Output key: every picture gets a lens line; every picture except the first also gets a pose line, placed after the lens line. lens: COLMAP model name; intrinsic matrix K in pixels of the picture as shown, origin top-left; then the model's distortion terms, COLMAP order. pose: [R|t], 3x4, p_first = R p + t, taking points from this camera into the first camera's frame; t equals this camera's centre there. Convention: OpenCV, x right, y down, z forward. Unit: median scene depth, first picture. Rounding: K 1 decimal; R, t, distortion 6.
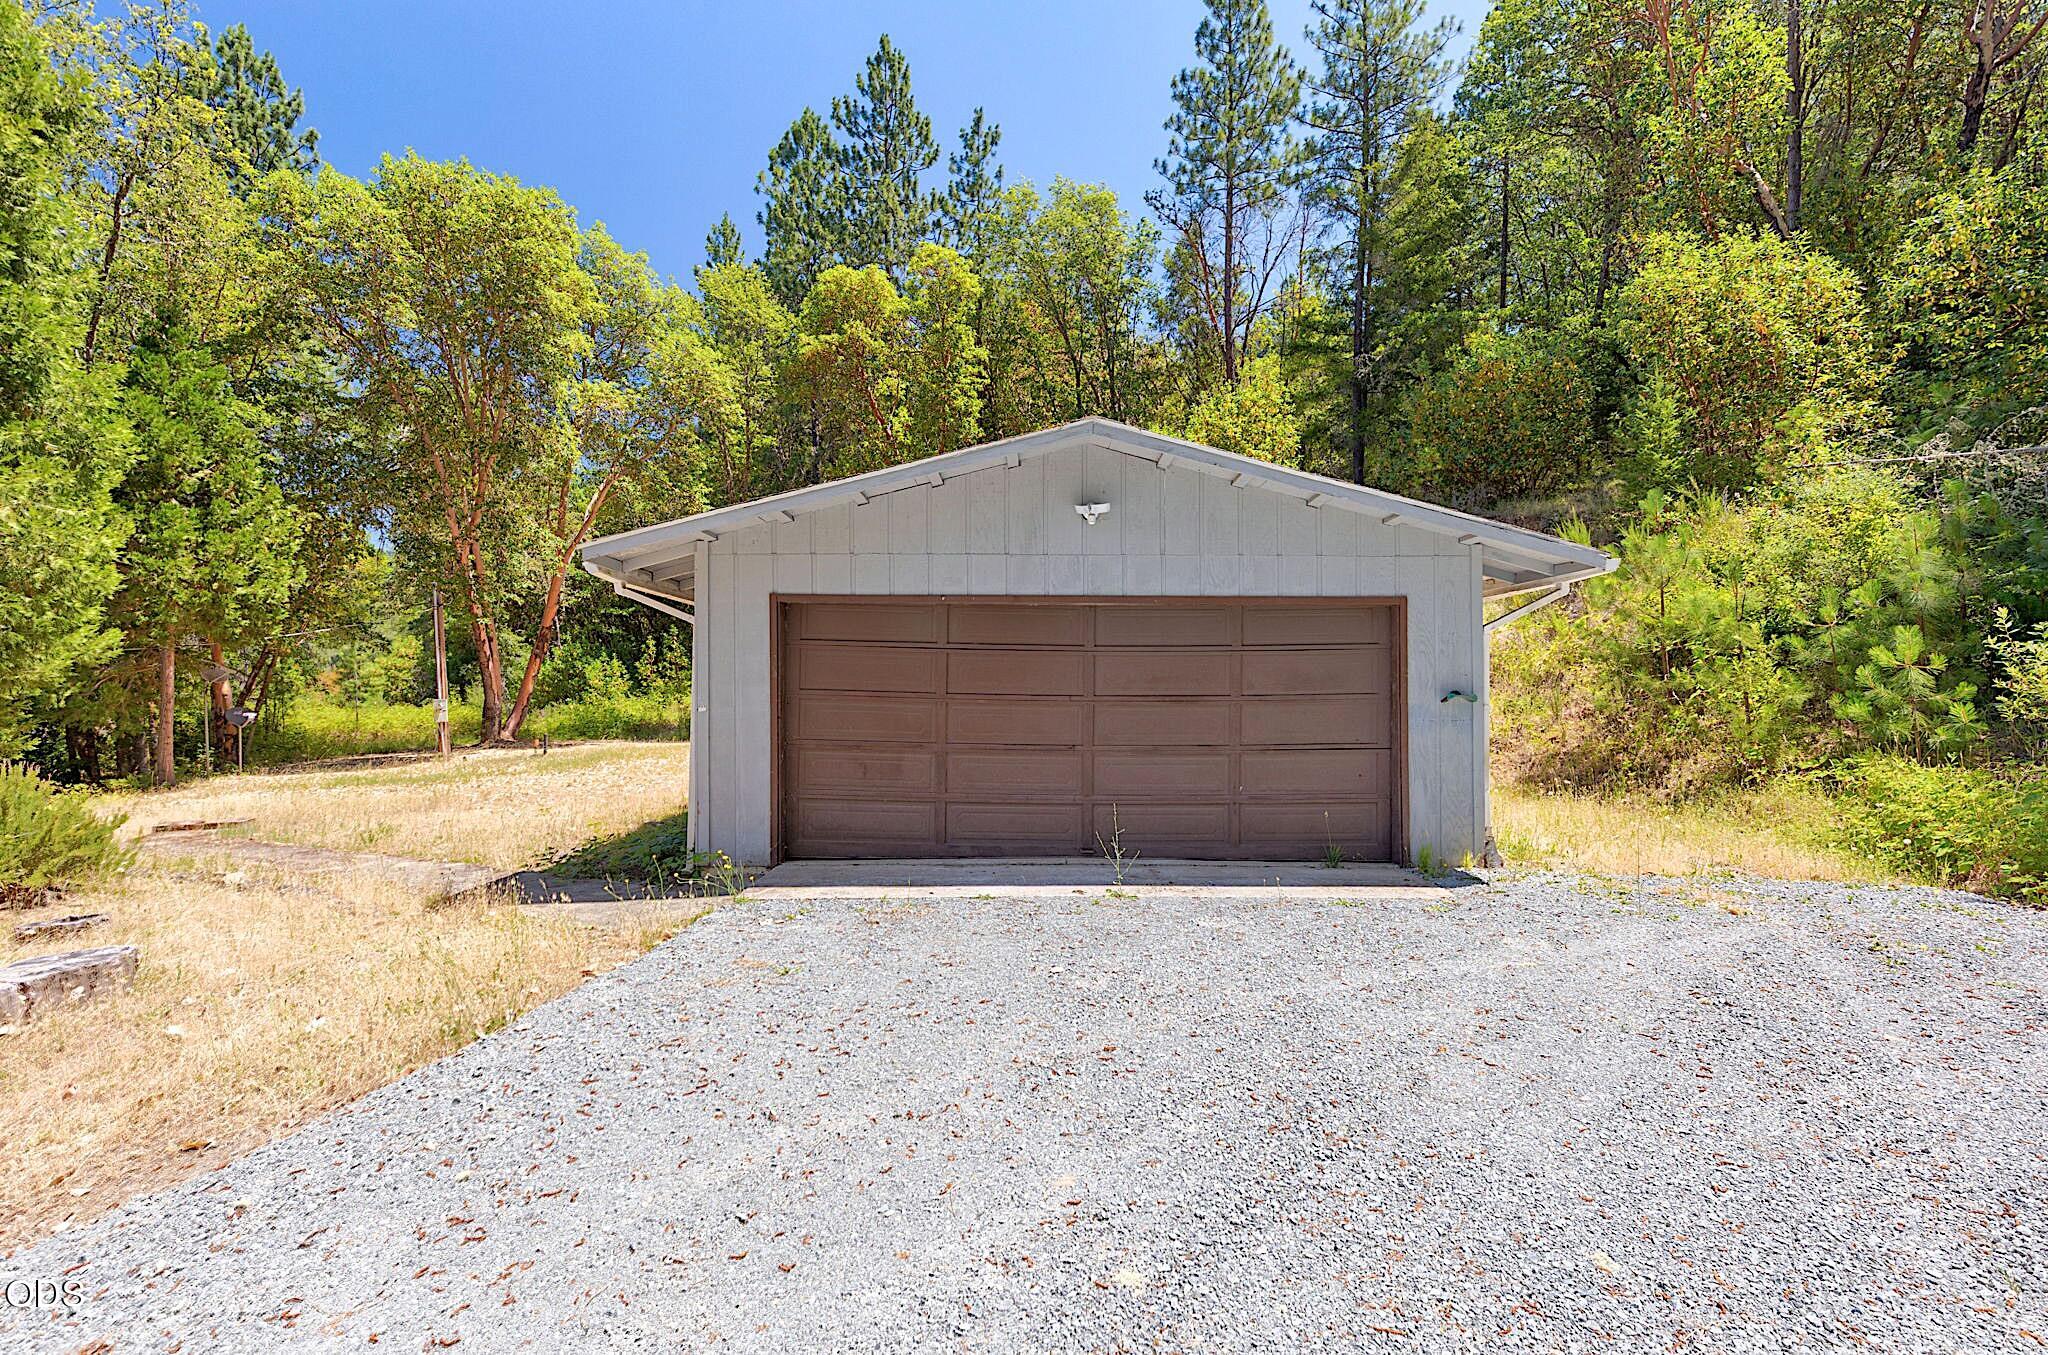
lens RADIAL K [[939.2, 0, 1029.2], [0, 939.2, 680.6], [0, 0, 1]] dist [0.004746, 0.000144]
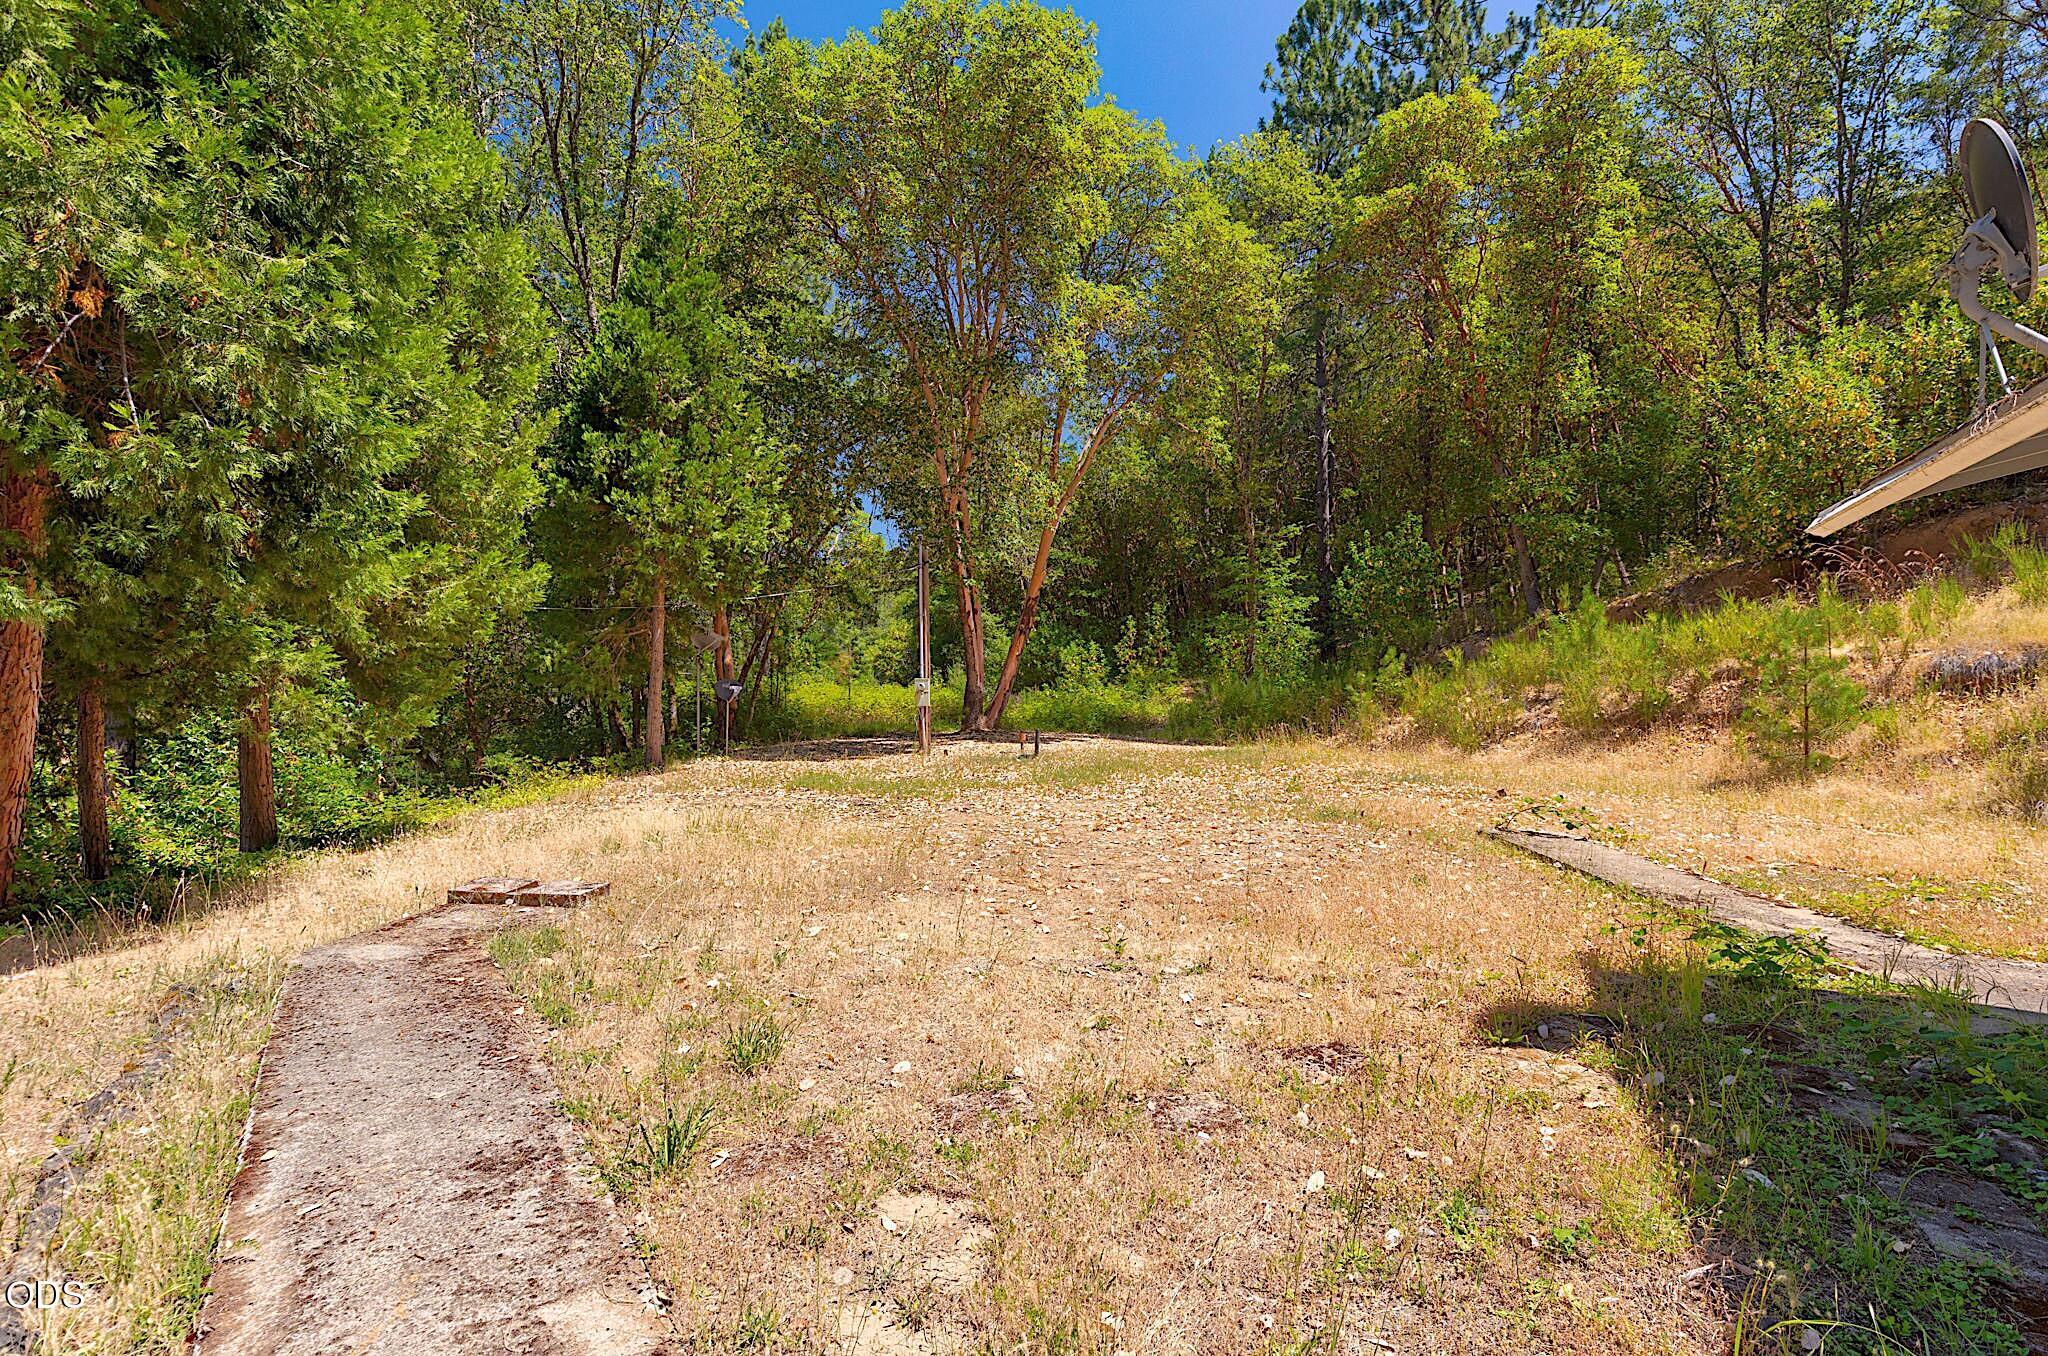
lens RADIAL K [[986.3, 0, 1005.1], [0, 986.3, 687.7], [0, 0, 1]] dist [0.003374, 0.000502]
pose [[0.886630, 0.038172, -0.460902, -0.168909], [-0.032034, 0.999263, 0.021135, 0.007427], [0.461369, -0.003974, 0.887199, 0.277109]]
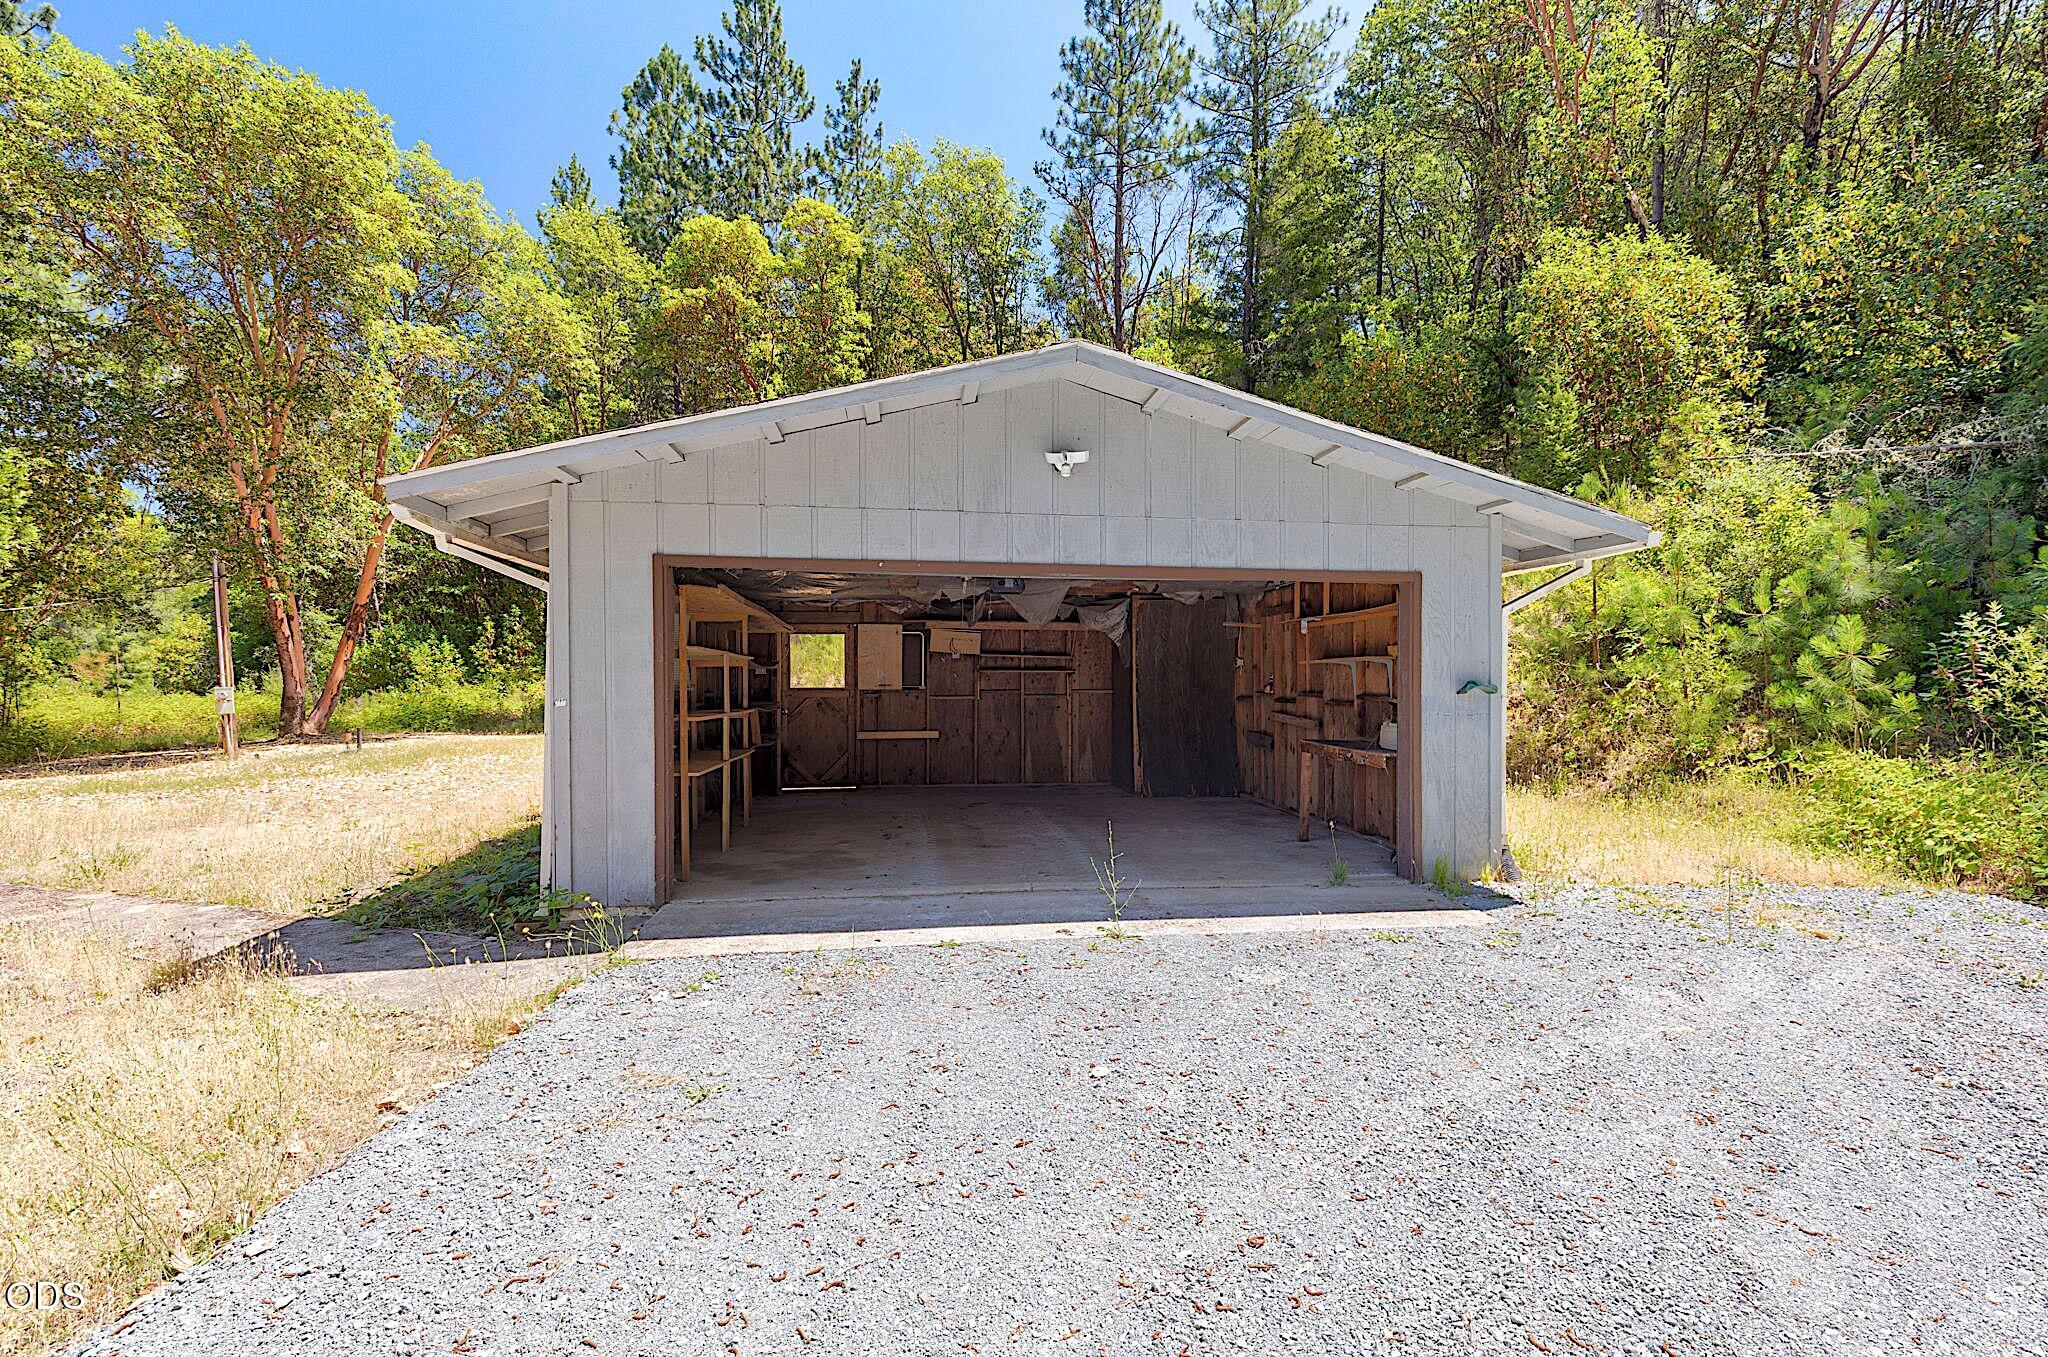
lens RADIAL K [[946.4, 0, 1037.8], [0, 946.4, 684.2], [0, 0, 1]] dist [0.004426, 0.001183]
pose [[0.989956, 0.000935, 0.141375, -0.018571], [-0.003370, 0.999850, 0.016991, 0.000077], [-0.141338, -0.017297, 0.989810, 0.046422]]
